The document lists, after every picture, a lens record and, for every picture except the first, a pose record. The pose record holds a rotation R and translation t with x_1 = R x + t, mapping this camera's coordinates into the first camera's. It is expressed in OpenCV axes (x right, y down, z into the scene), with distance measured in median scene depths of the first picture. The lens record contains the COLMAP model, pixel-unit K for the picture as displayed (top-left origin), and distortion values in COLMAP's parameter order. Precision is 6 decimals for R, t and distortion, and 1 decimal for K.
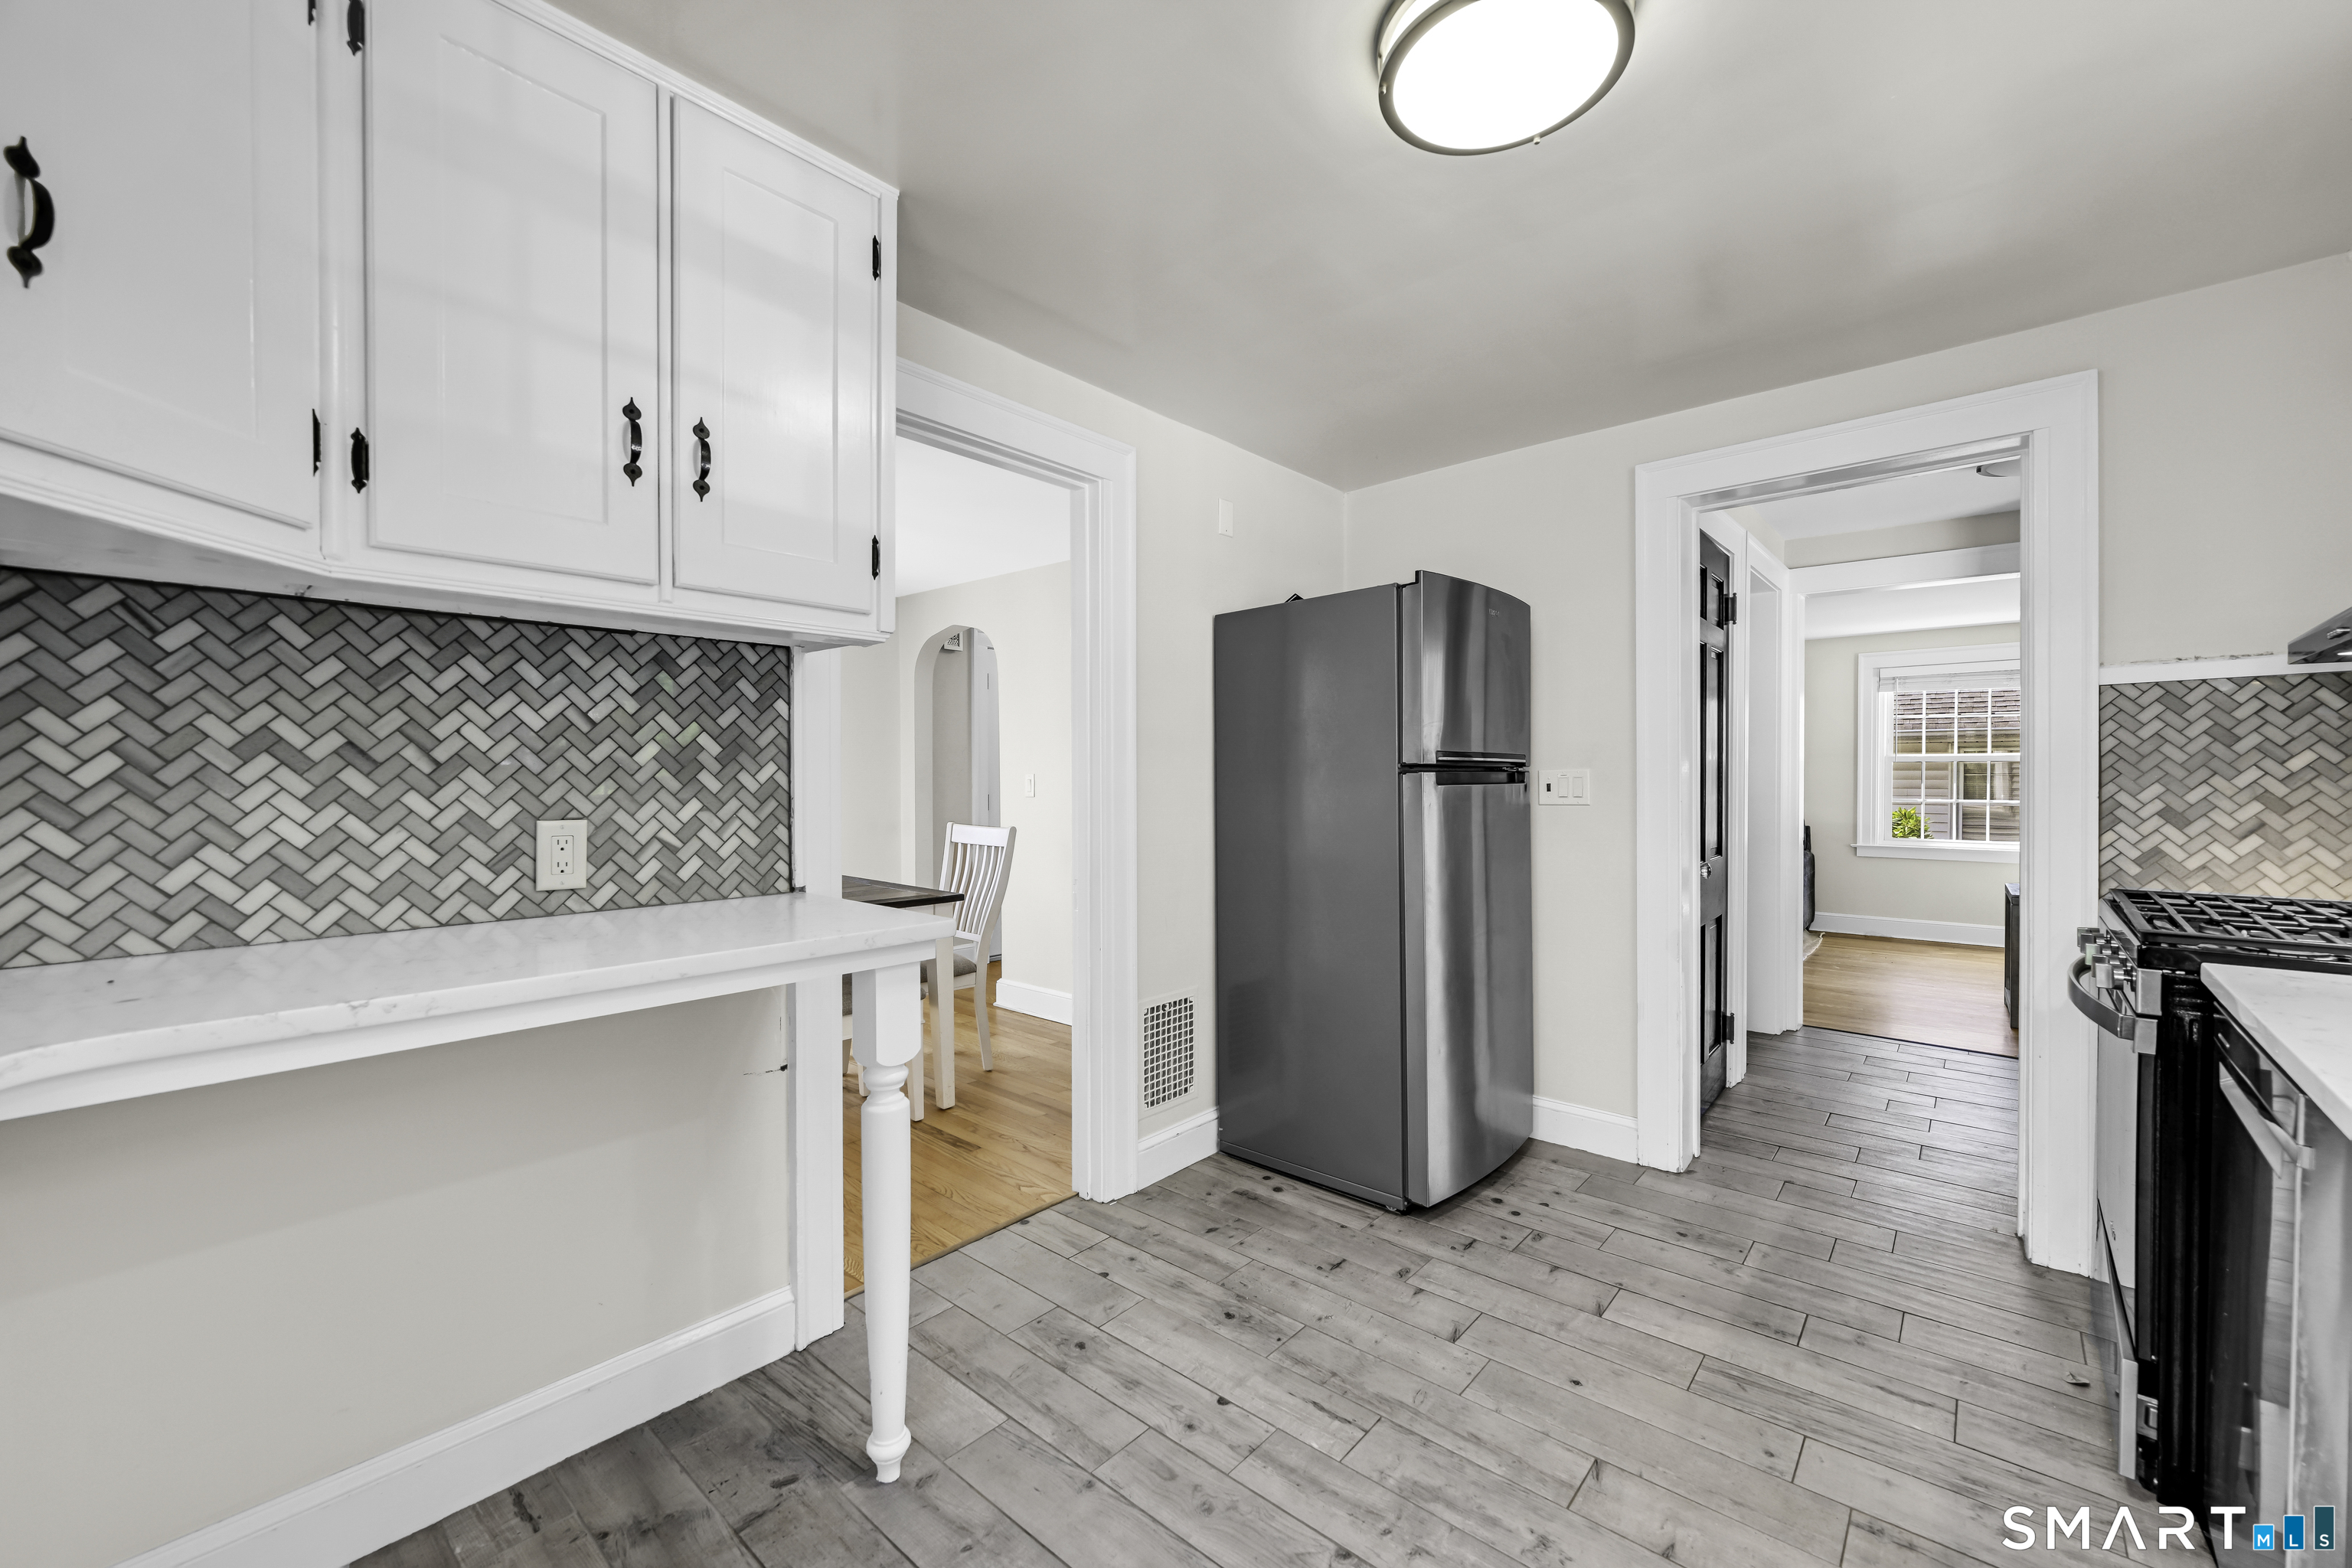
lens RADIAL K [[936.0, 0, 1172.5], [0, 936.0, 788.2], [0, 0, 1]] dist [0.000151, 0.000002]
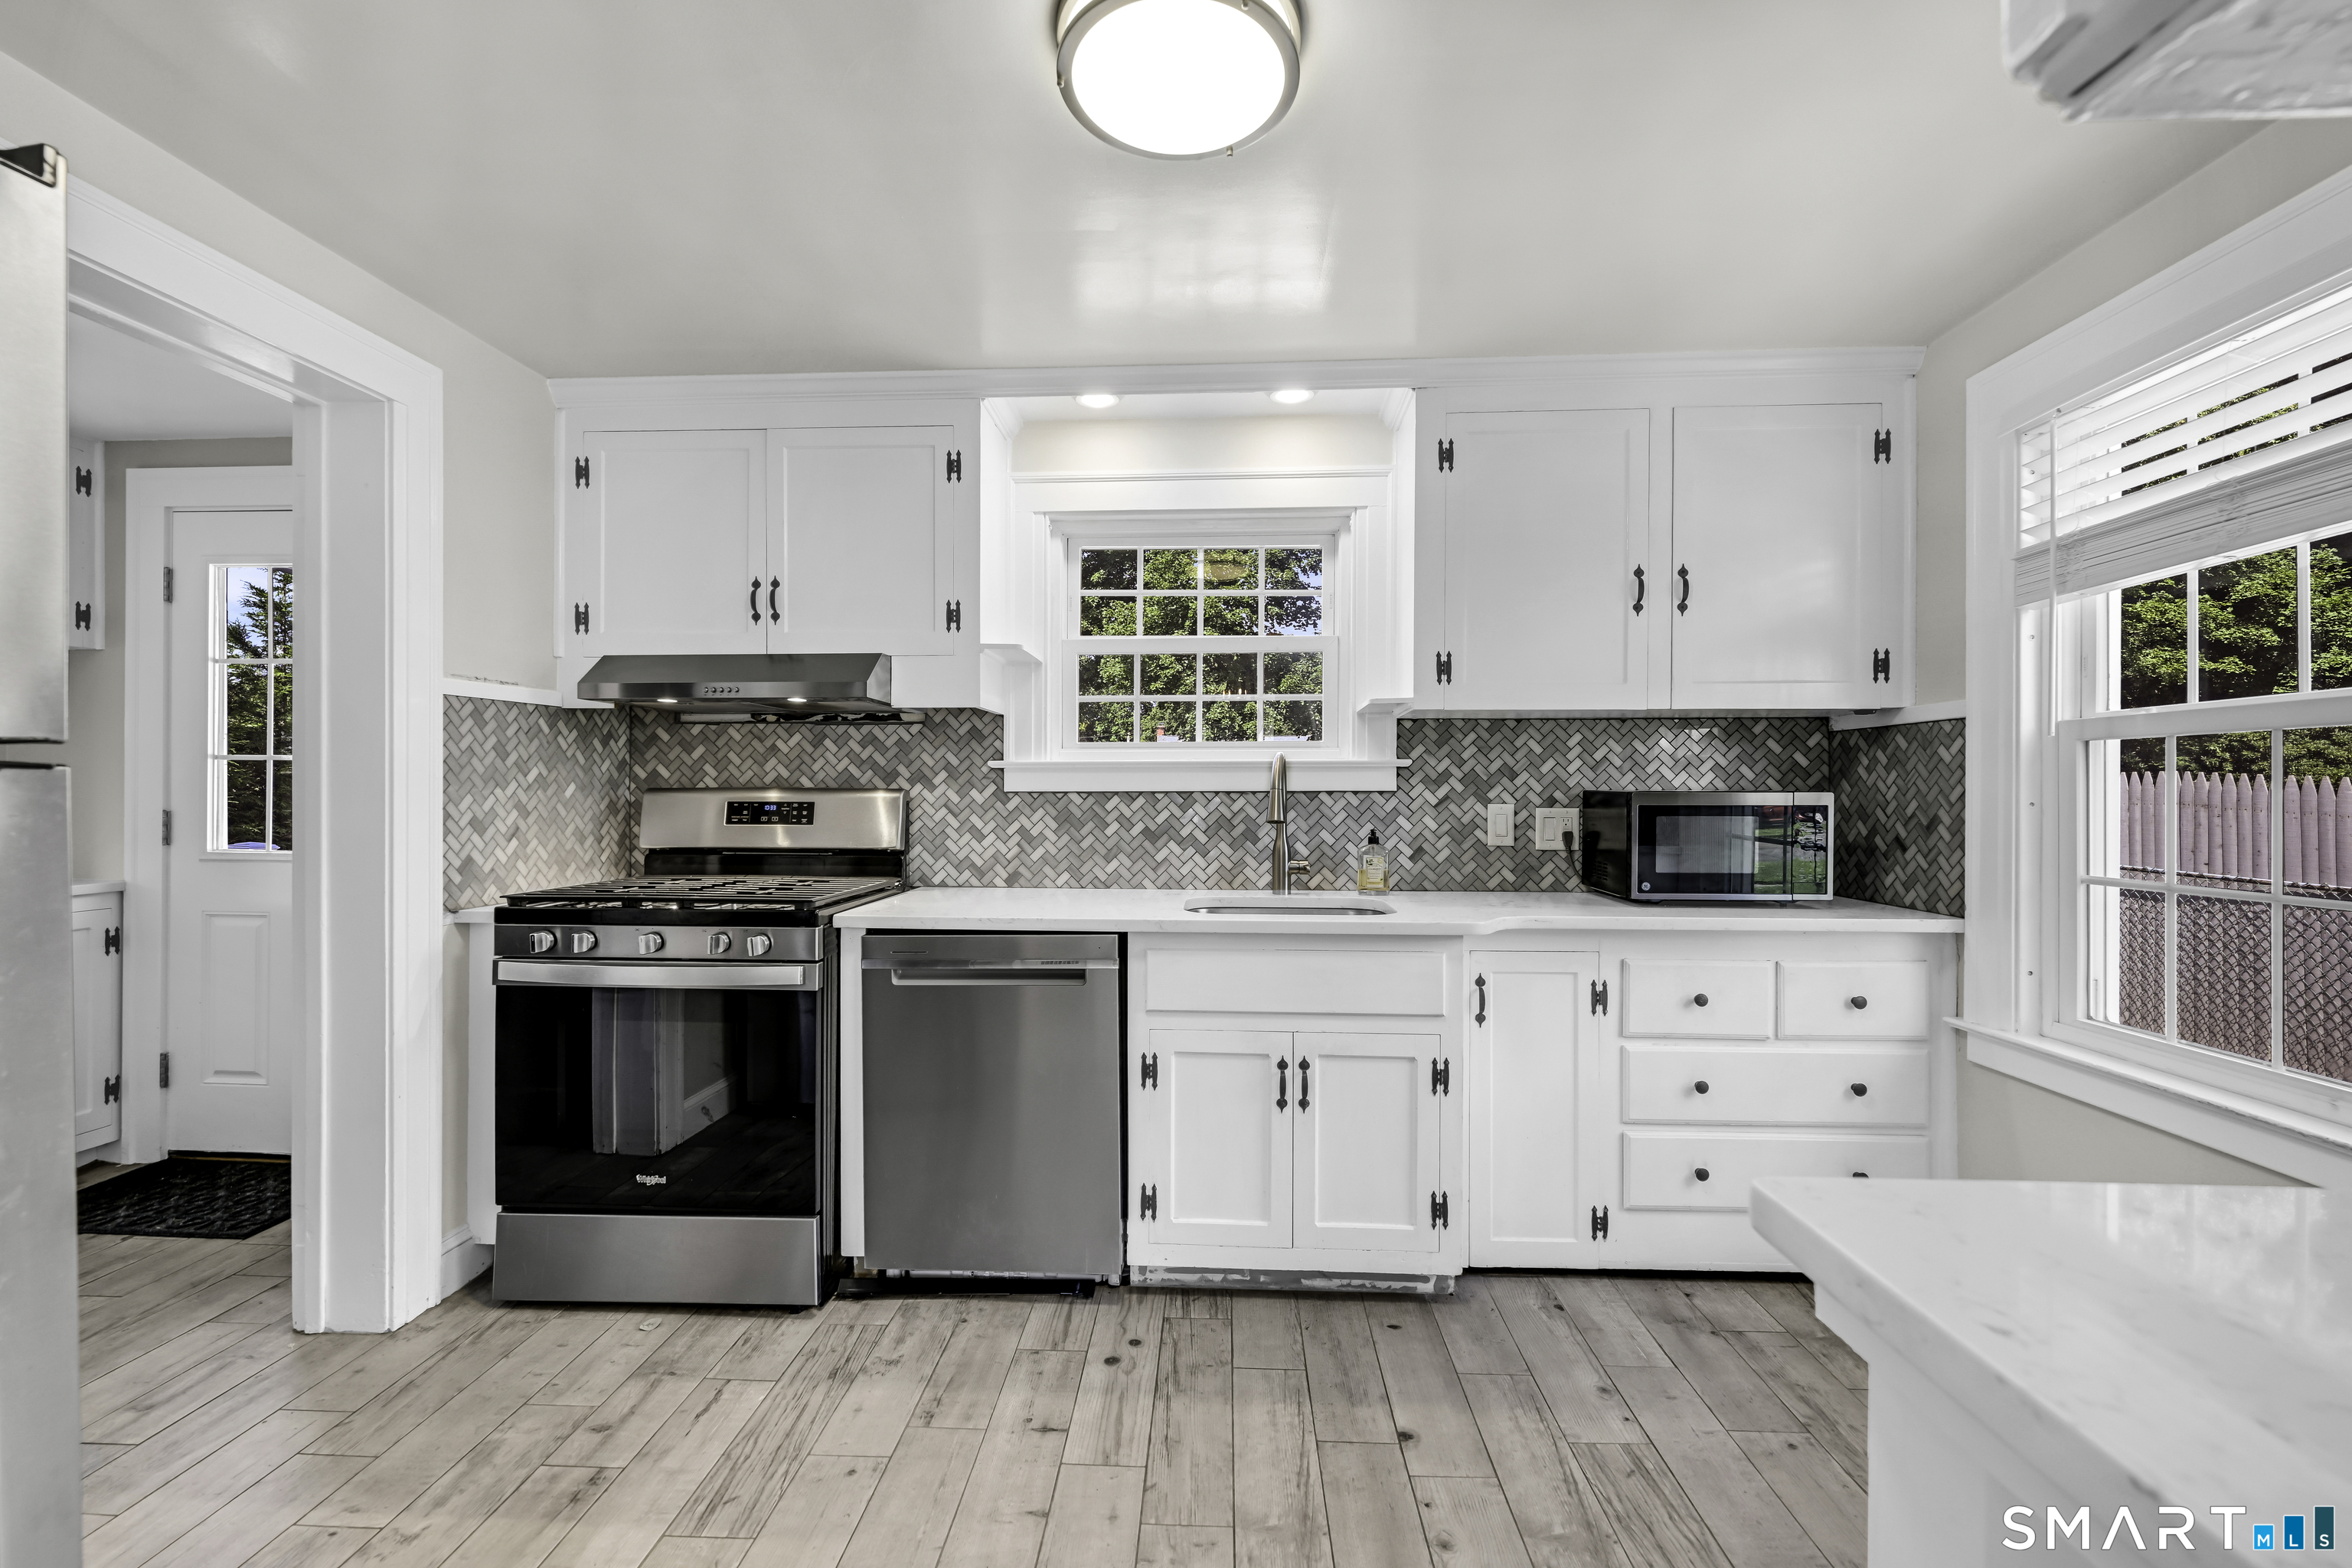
lens RADIAL K [[967.1, 0, 1181.4], [0, 967.1, 789.5], [0, 0, 1]] dist [-0.000254, -0.000202]
pose [[-0.626933, 0.002021, 0.779071, -0.340722], [0.006856, 0.999972, 0.002923, -0.009073], [-0.779043, 0.007174, -0.626929, 1.241678]]
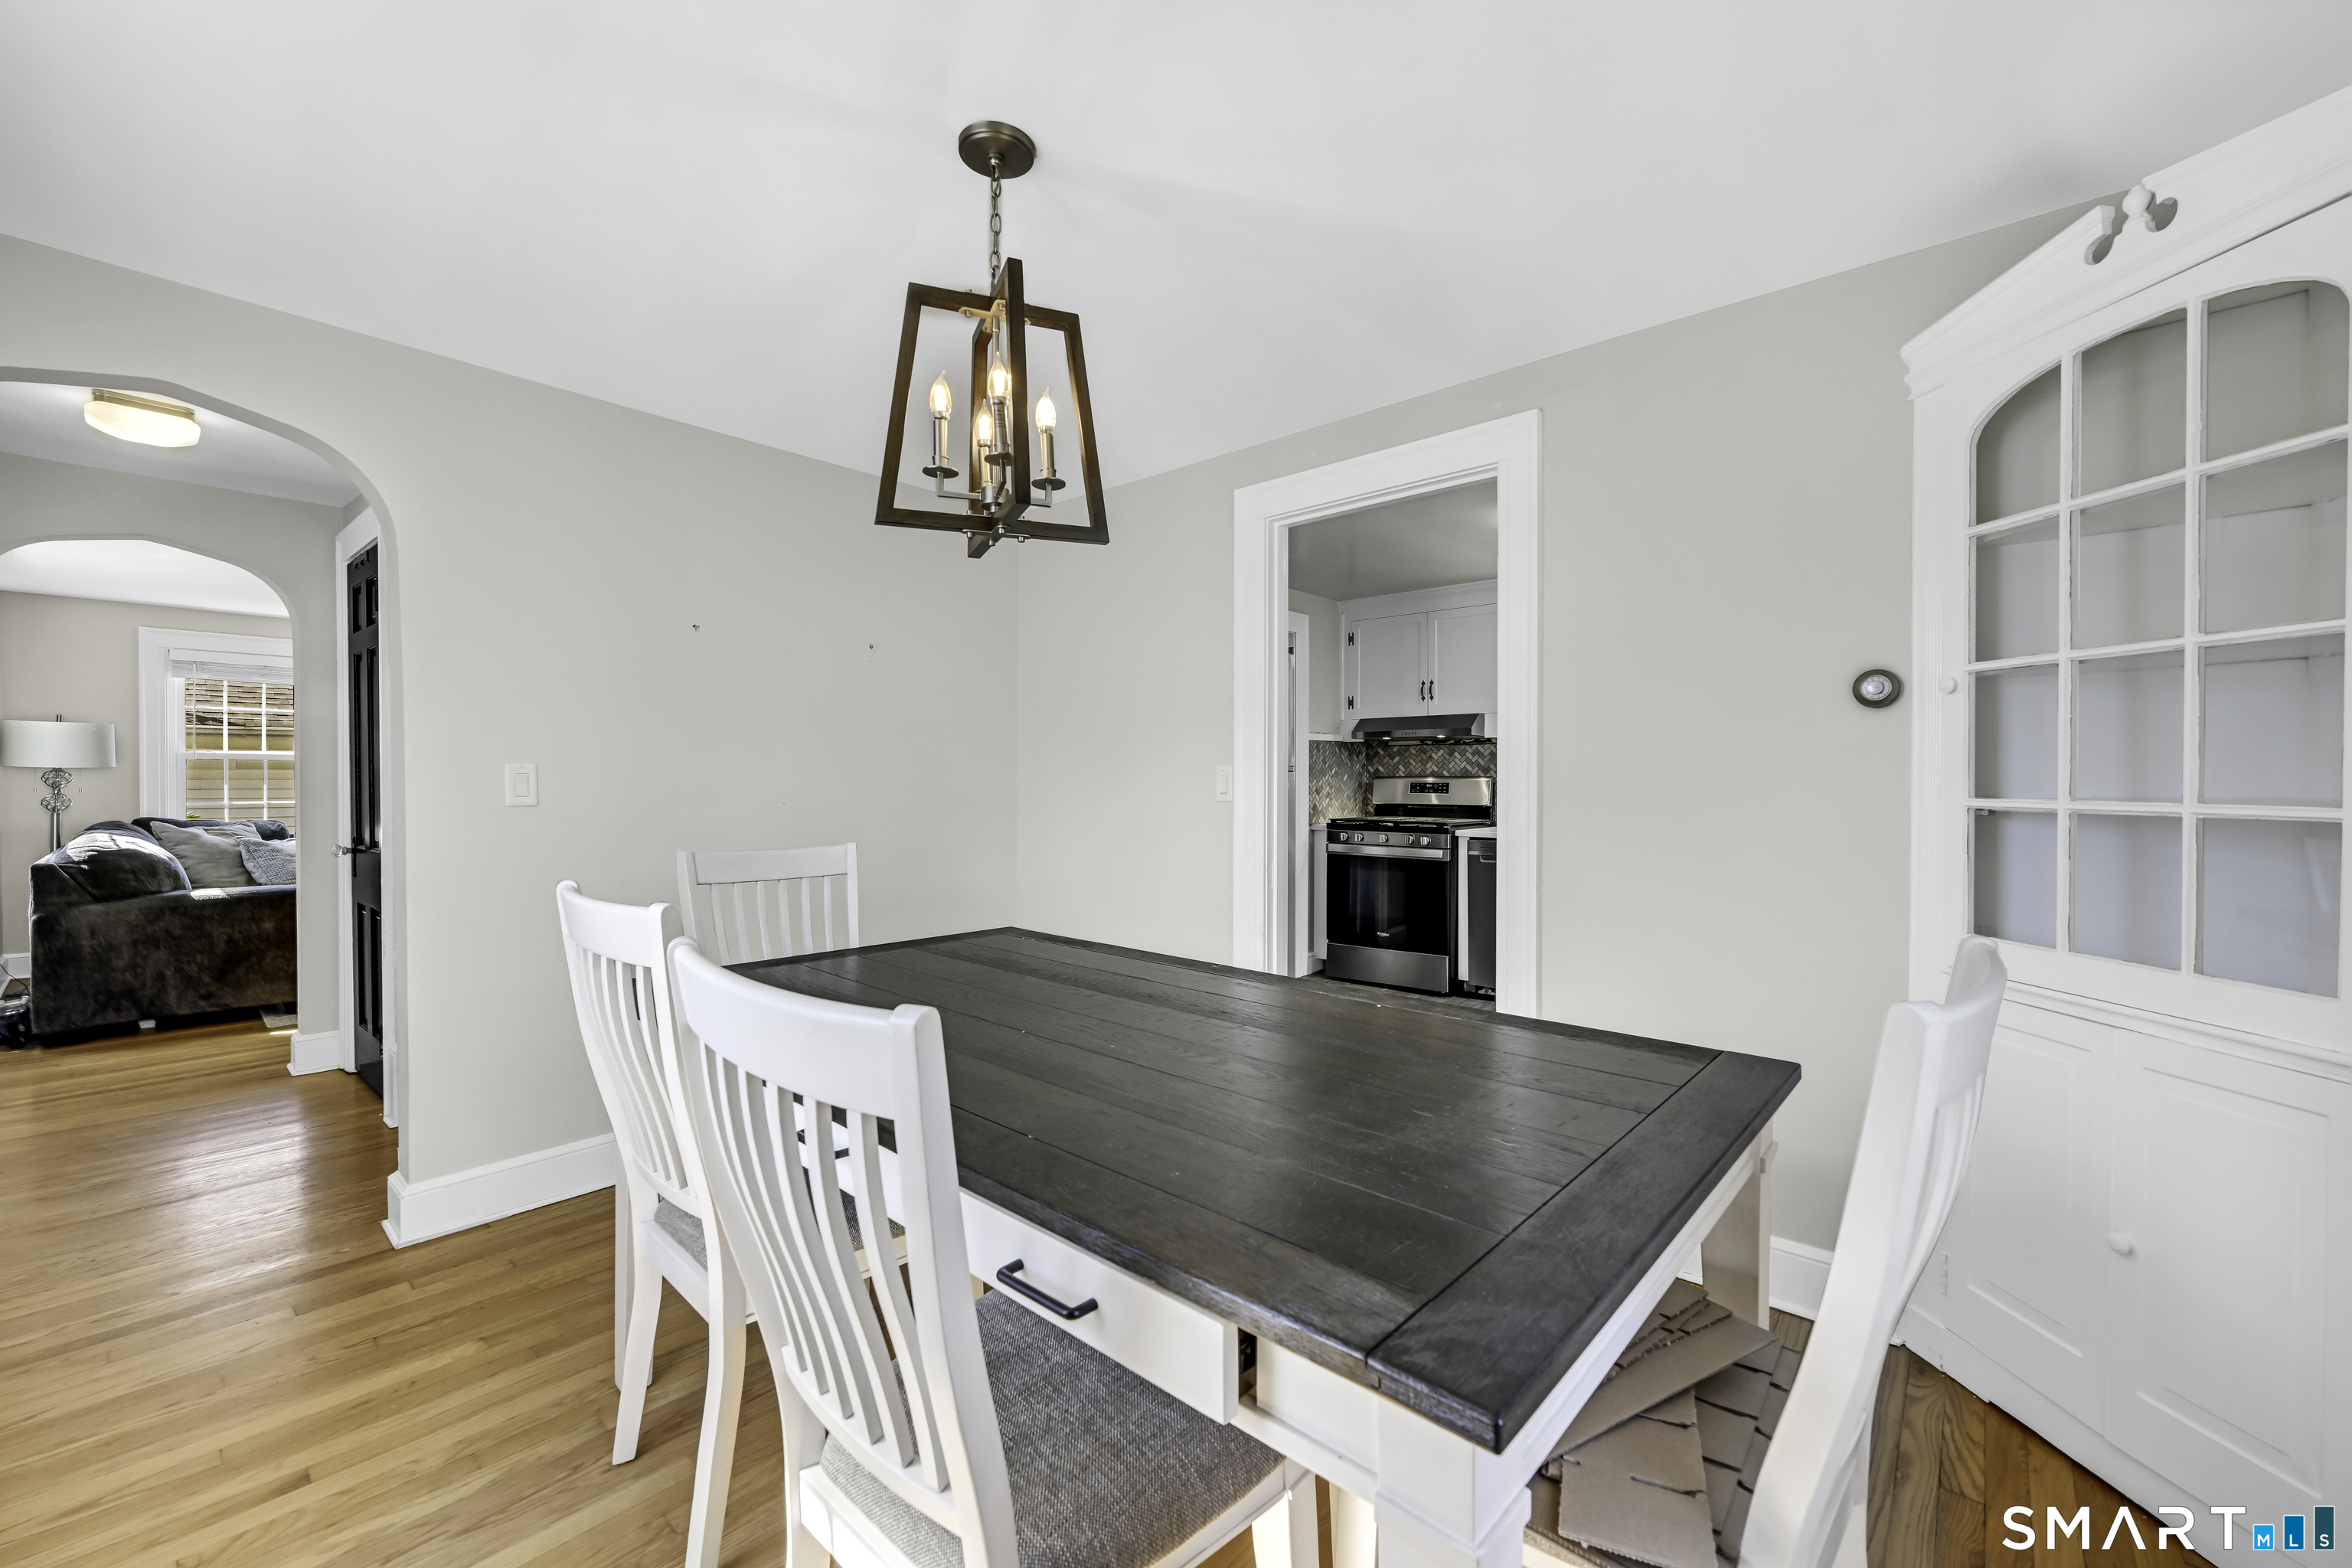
lens RADIAL K [[936.0, 0, 1172.5], [0, 936.0, 788.2], [0, 0, 1]] dist [0.000151, 0.000002]
pose [[-0.013278, -0.005656, 0.999896, -1.868577], [0.006536, 0.999962, 0.005743, 0.004692], [-0.999890, 0.006611, -0.013240, 1.691246]]
